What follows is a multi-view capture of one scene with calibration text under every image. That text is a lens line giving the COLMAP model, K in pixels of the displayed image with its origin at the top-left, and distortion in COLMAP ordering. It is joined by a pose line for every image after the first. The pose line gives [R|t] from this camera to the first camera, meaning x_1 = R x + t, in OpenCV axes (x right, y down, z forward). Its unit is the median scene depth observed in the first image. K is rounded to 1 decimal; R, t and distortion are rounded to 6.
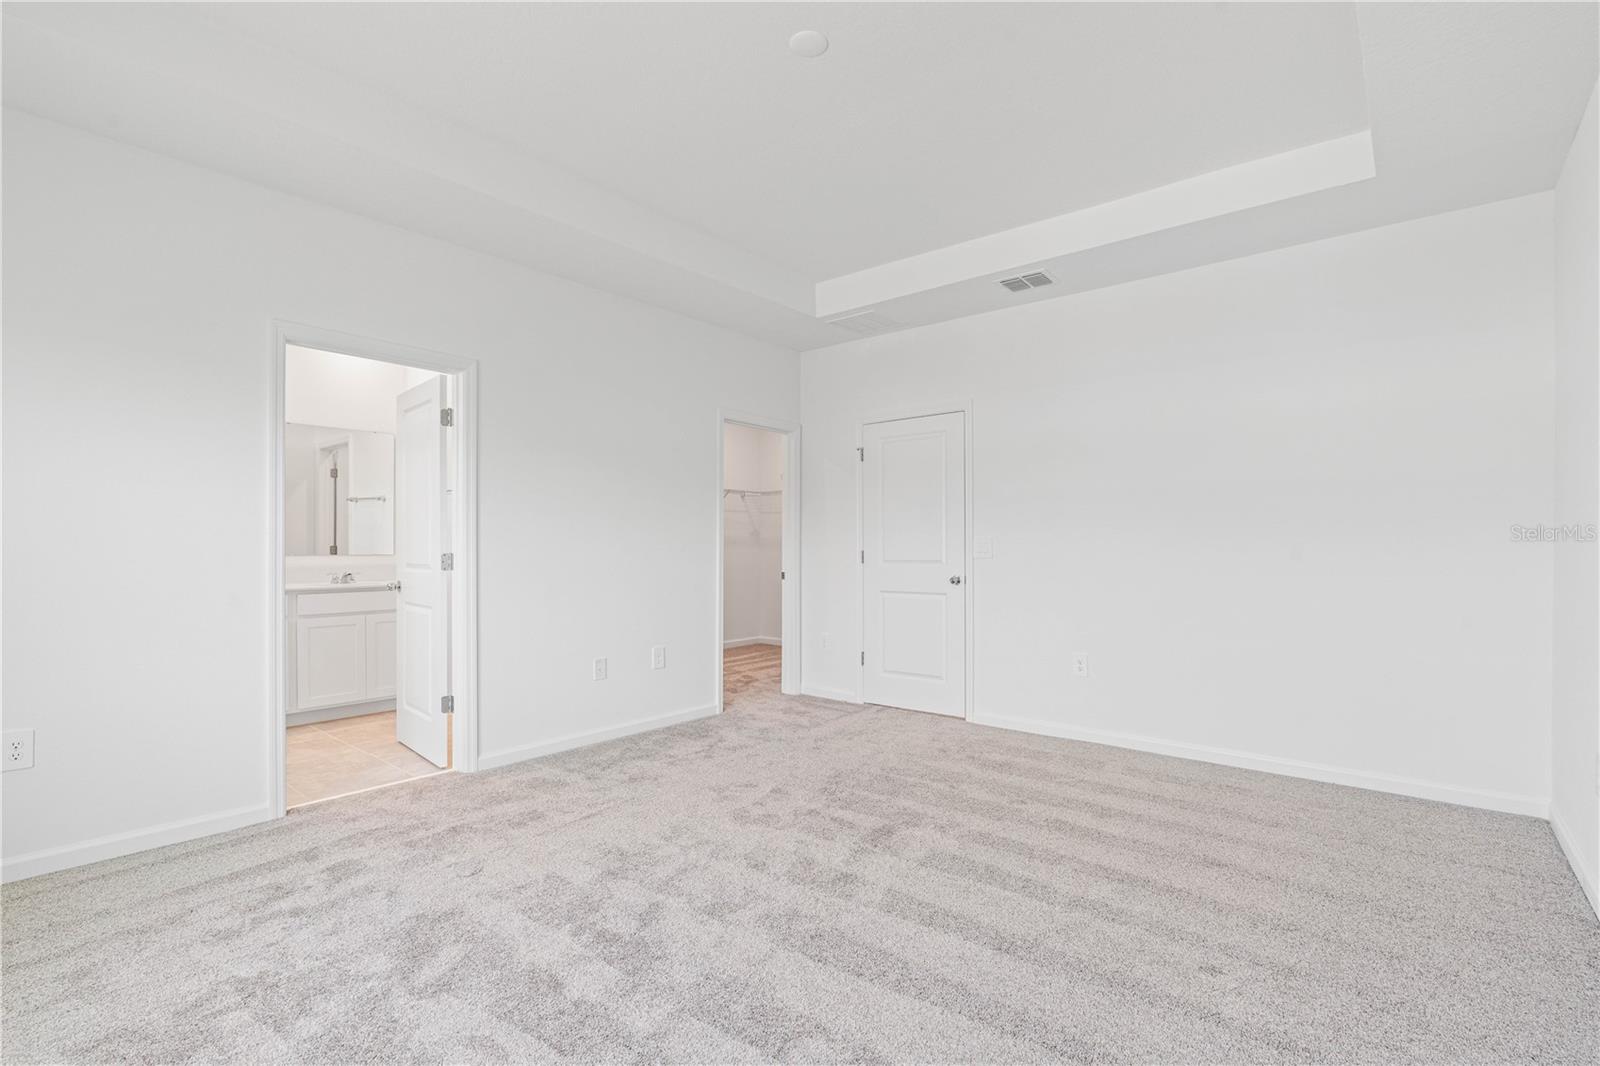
lens RADIAL K [[739.1, 0, 802.8], [0, 739.1, 547.4], [0, 0, 1]] dist [-0.002316, -0.000020]
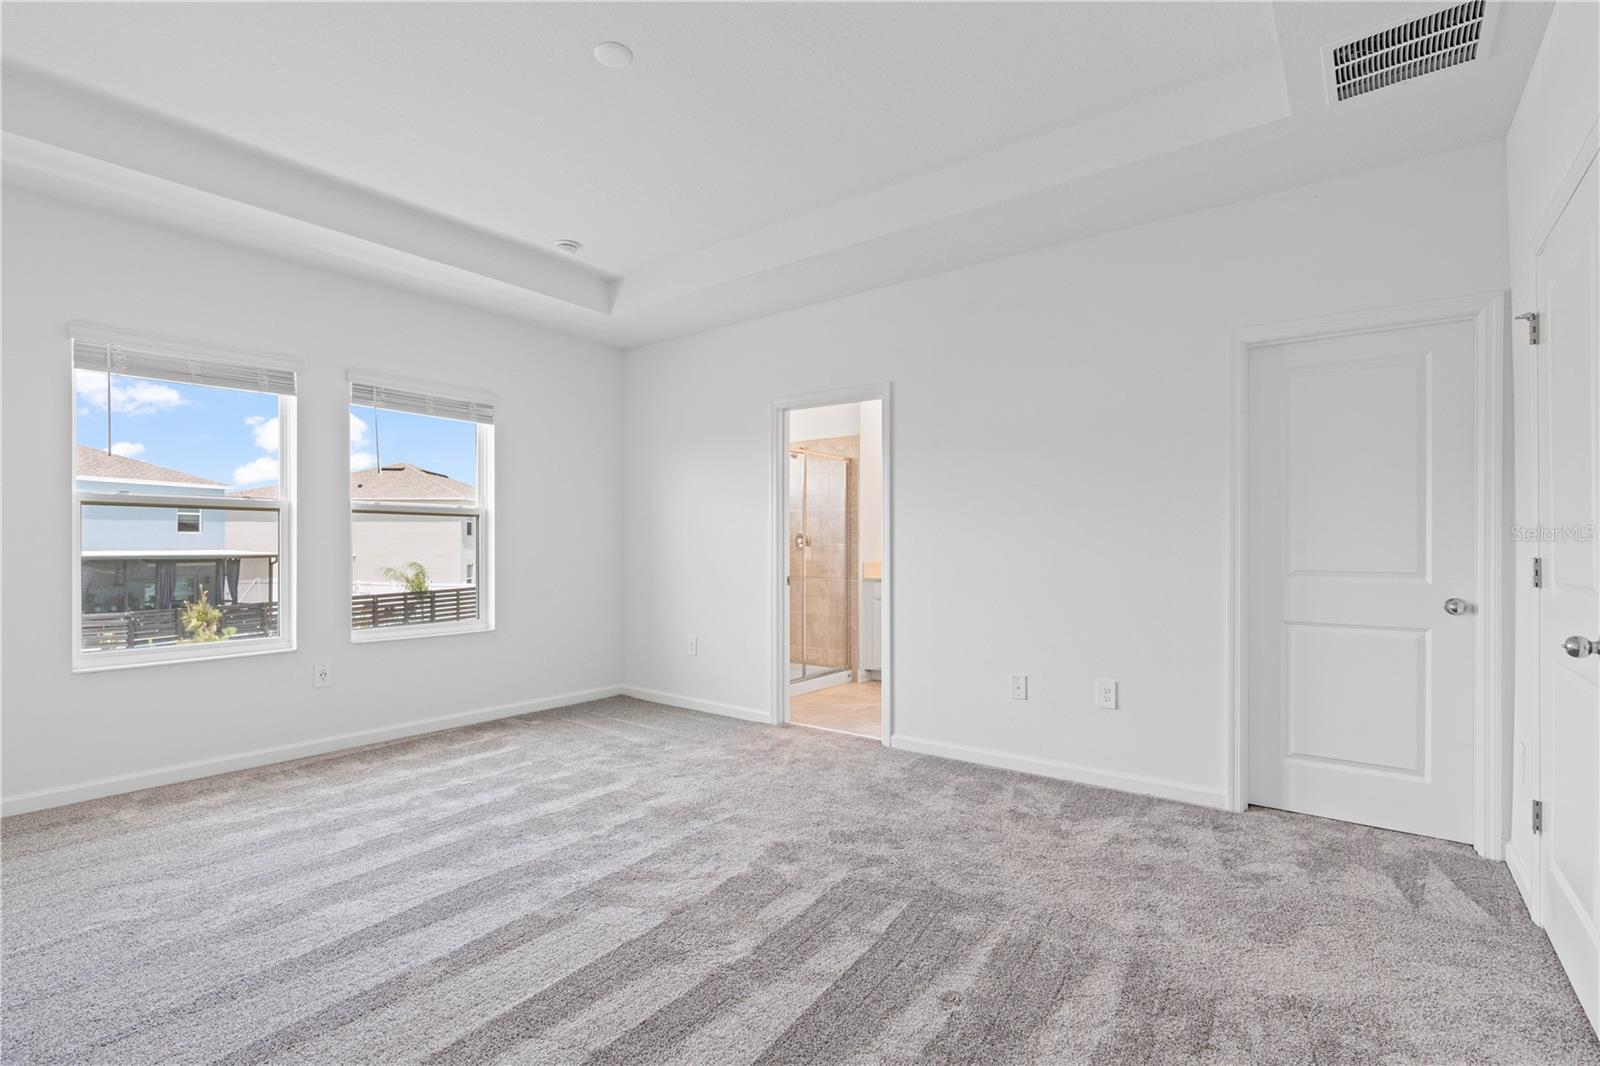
lens RADIAL K [[739.1, 0, 802.8], [0, 739.1, 547.4], [0, 0, 1]] dist [-0.002316, -0.000020]
pose [[0.046129, -0.004415, -0.998926, 0.794906], [-0.004305, 0.999980, -0.004618, 0.005231], [0.998926, 0.004513, 0.046109, 0.947721]]
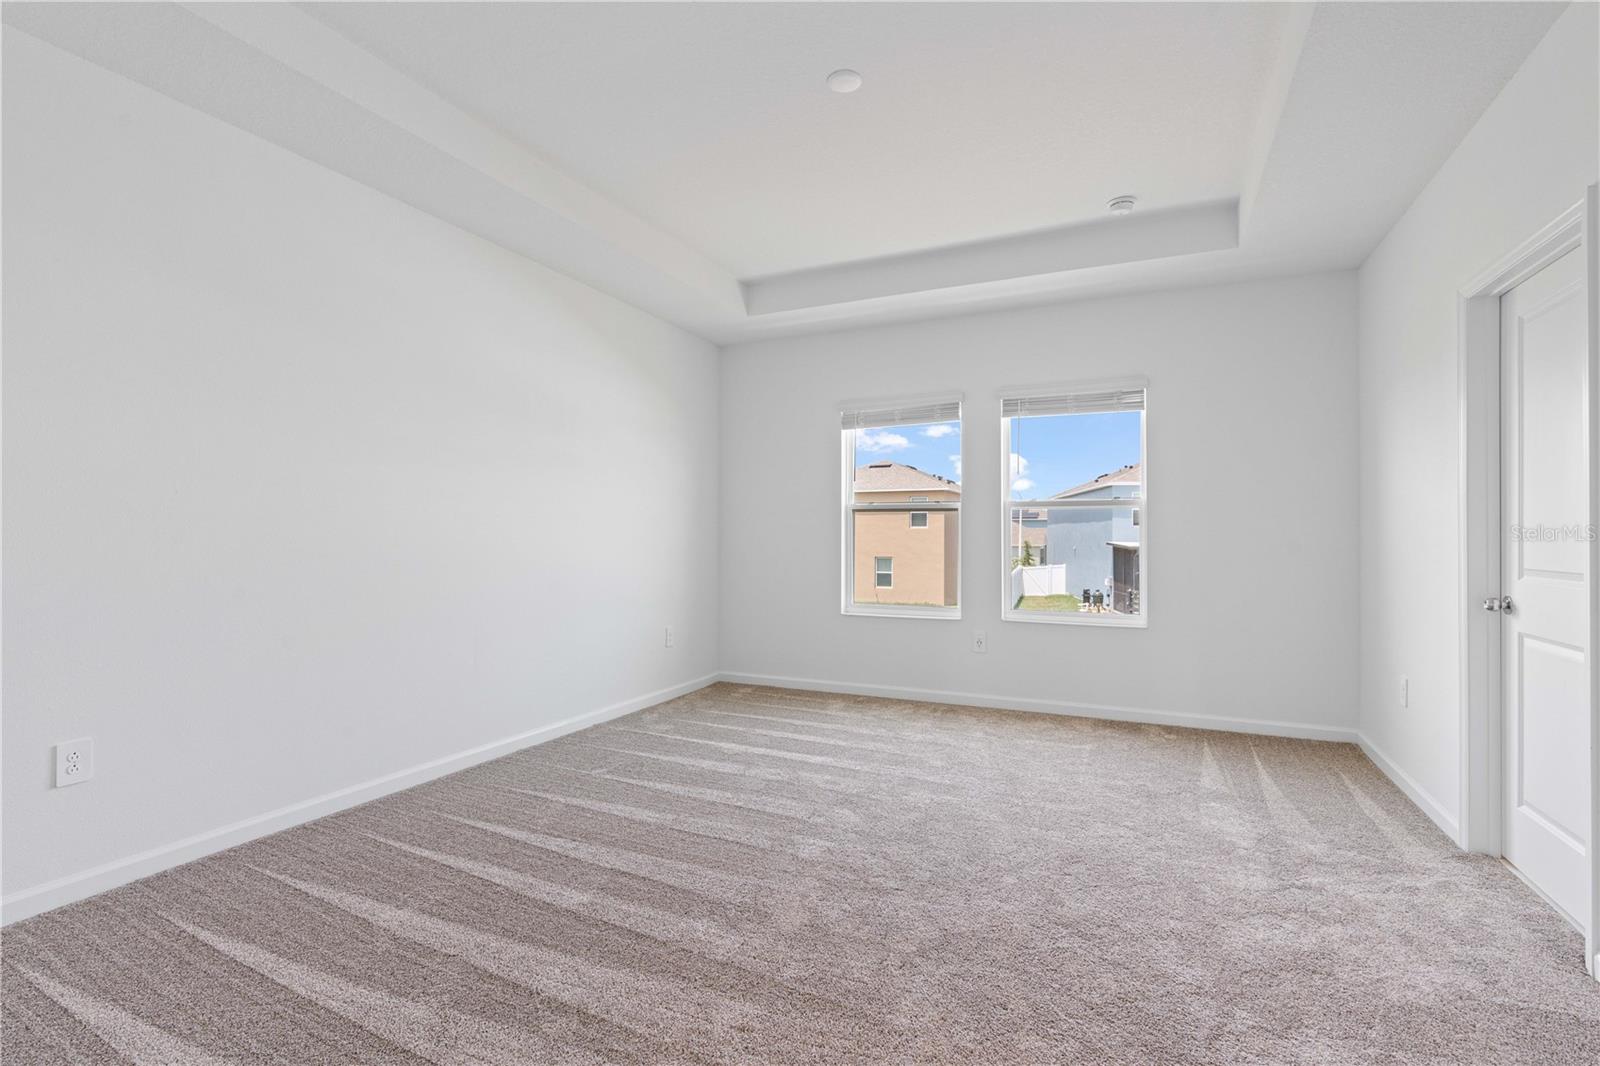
lens RADIAL K [[738.8, 0, 800.0], [0, 738.8, 533.0], [0, 0, 1]] dist [-0.002841, 0.000010]
pose [[-0.965940, -0.007342, -0.258661, 0.277826], [-0.006875, 0.999973, -0.002708, -0.002296], [0.258674, -0.000837, -0.965964, 1.571166]]
